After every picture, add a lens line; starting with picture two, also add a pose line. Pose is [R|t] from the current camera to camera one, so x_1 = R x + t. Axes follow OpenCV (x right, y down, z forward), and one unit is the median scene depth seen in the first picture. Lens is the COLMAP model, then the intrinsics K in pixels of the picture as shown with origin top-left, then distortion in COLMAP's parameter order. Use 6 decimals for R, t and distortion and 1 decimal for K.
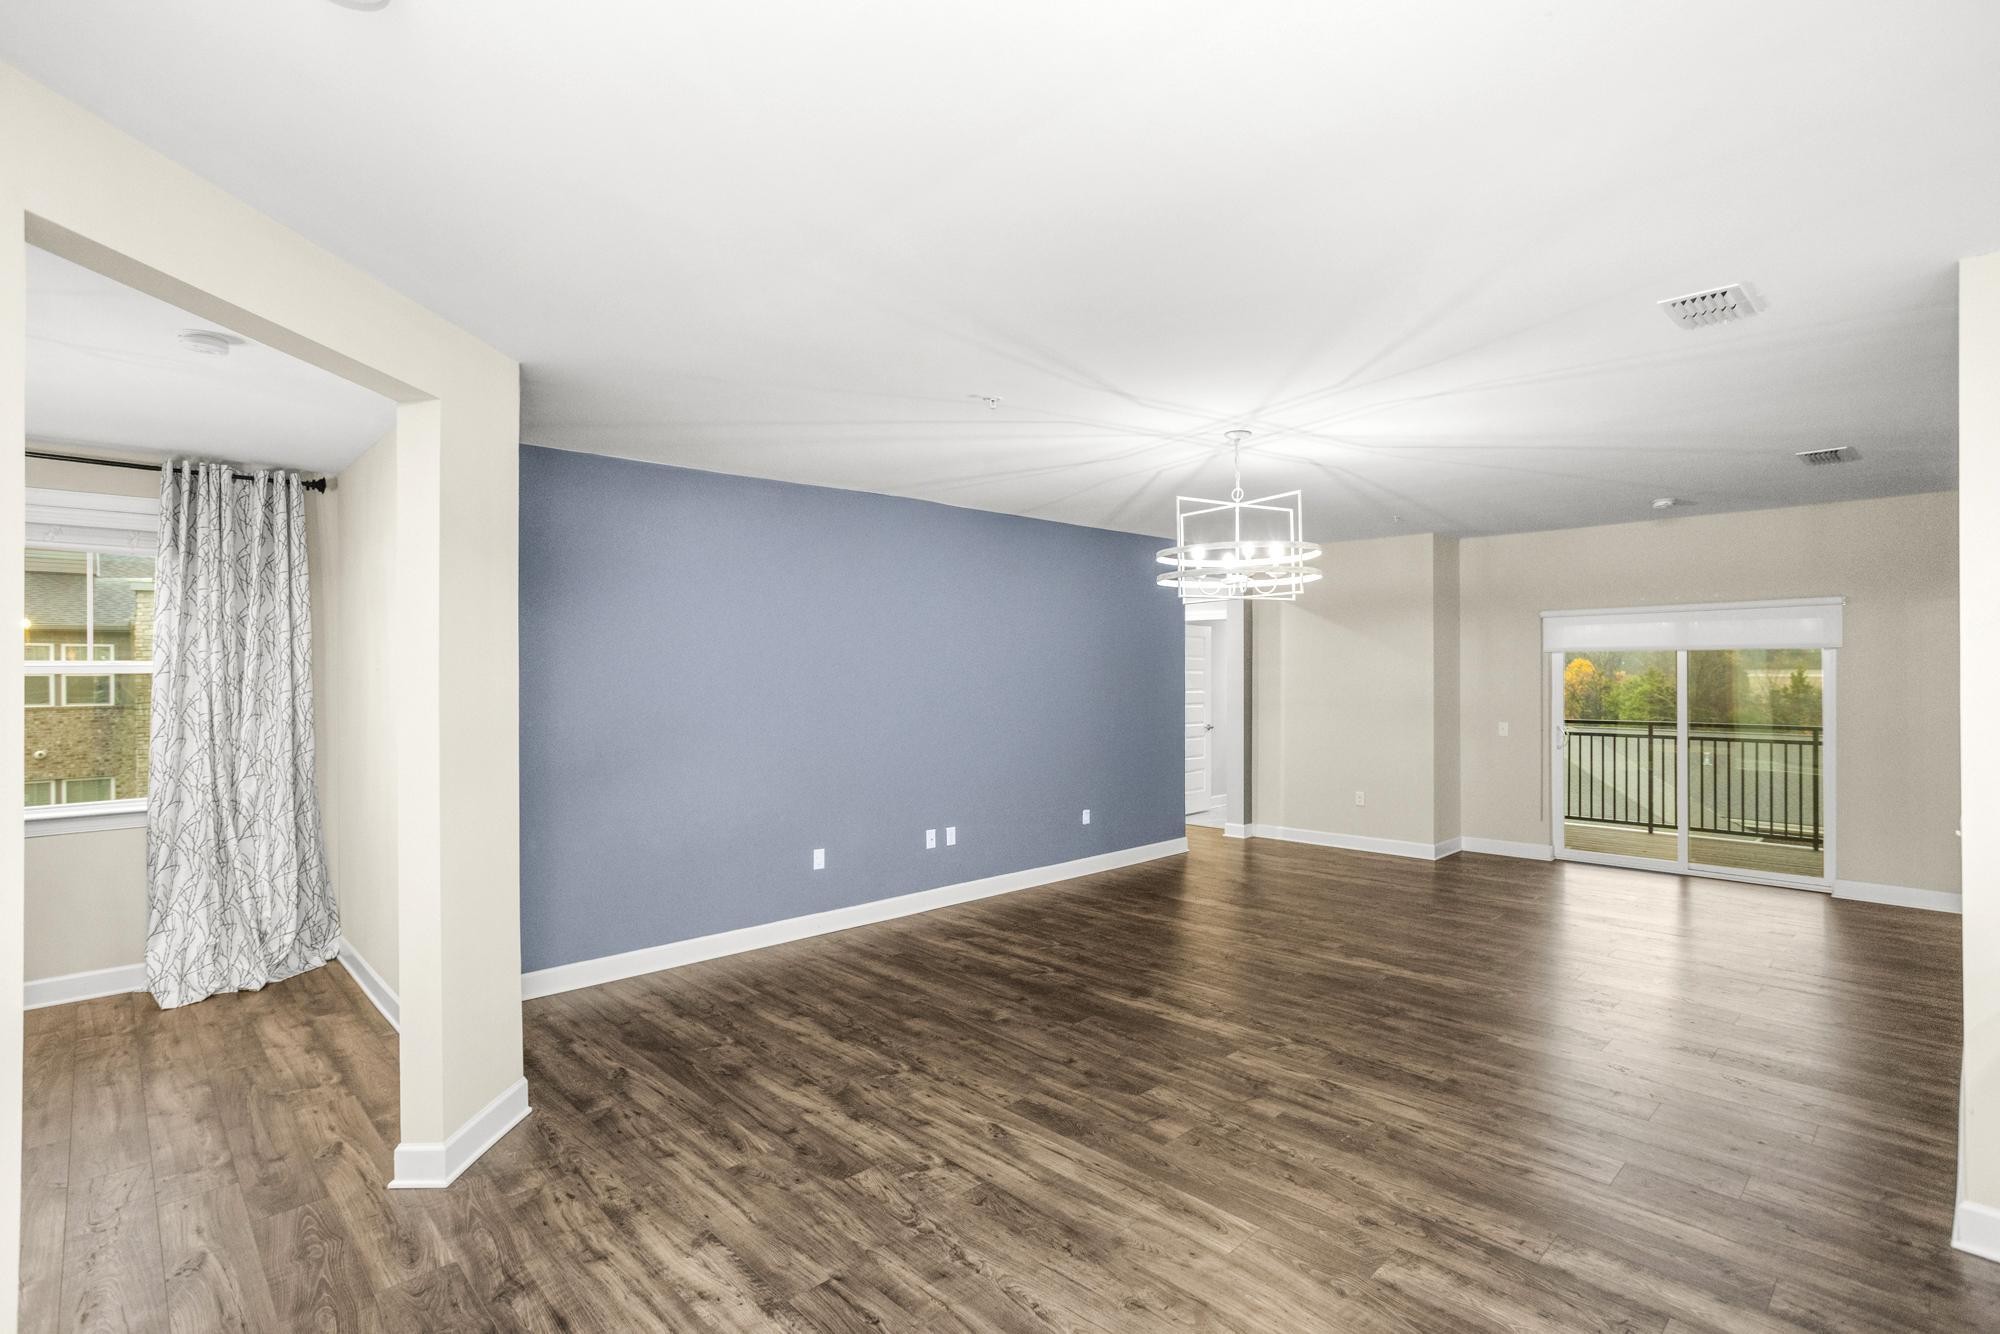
lens RADIAL K [[978.6, 0, 990.3], [0, 978.6, 671.2], [0, 0, 1]] dist [-0.035235, 0.022749]
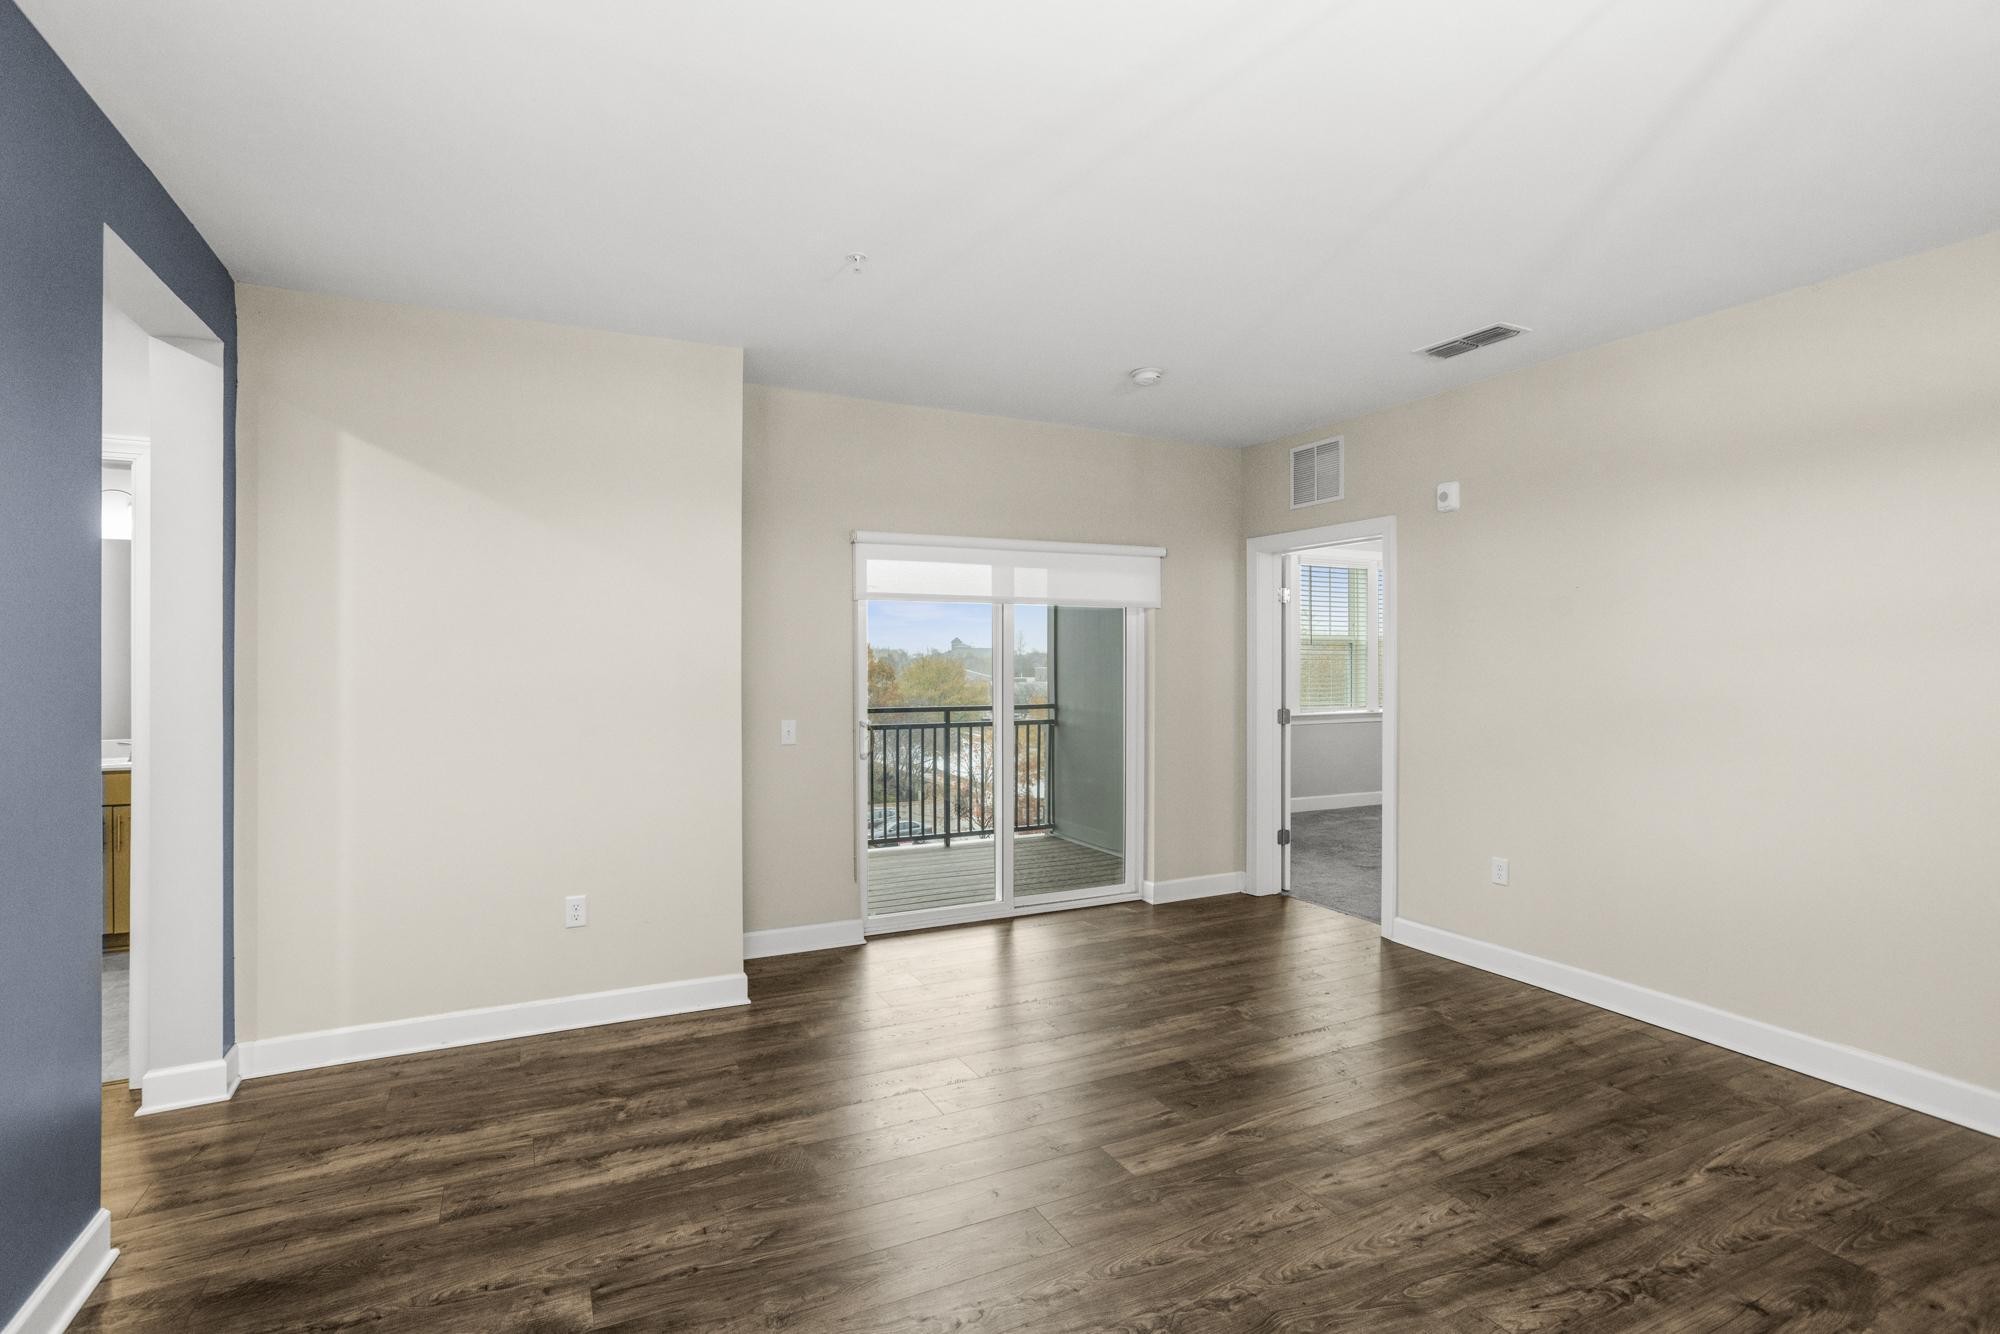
lens RADIAL K [[978.6, 0, 990.5], [0, 978.6, 651.8], [0, 0, 1]] dist [-0.035235, 0.022749]
pose [[0.313080, 0.014168, 0.949621, 0.032041], [-0.001130, 0.999894, -0.014546, 0.038032], [-0.949726, 0.003481, 0.313062, 1.288594]]
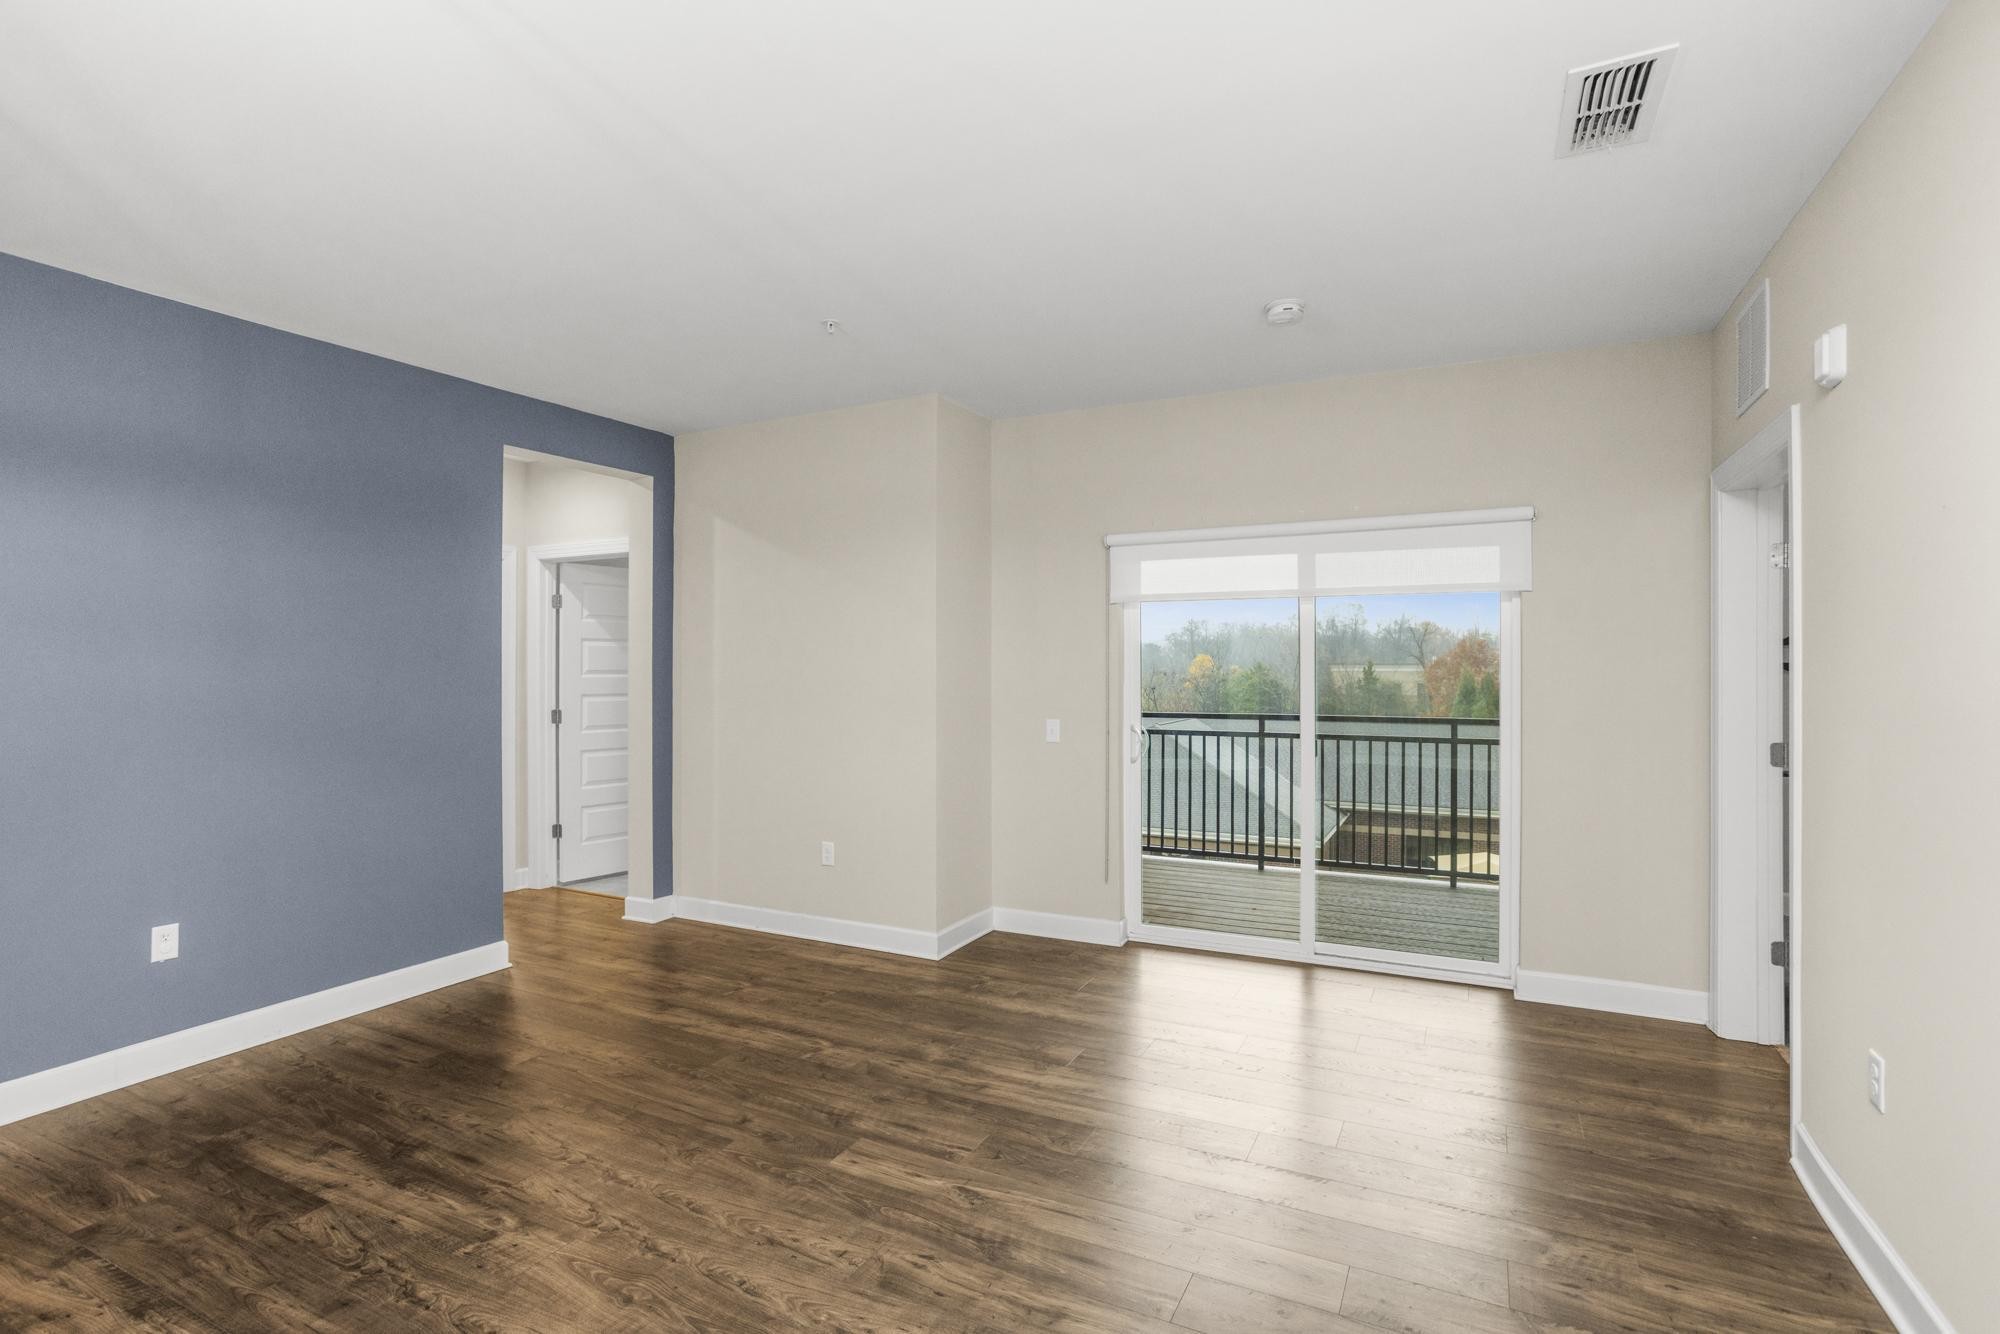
lens RADIAL K [[978.6, 0, 965.4], [0, 978.6, 664.0], [0, 0, 1]] dist [-0.035235, 0.022749]
pose [[0.952792, 0.003050, 0.303608, 0.525055], [-0.002674, 0.999995, -0.001655, 0.033876], [-0.303612, 0.000765, 0.952796, 0.779664]]
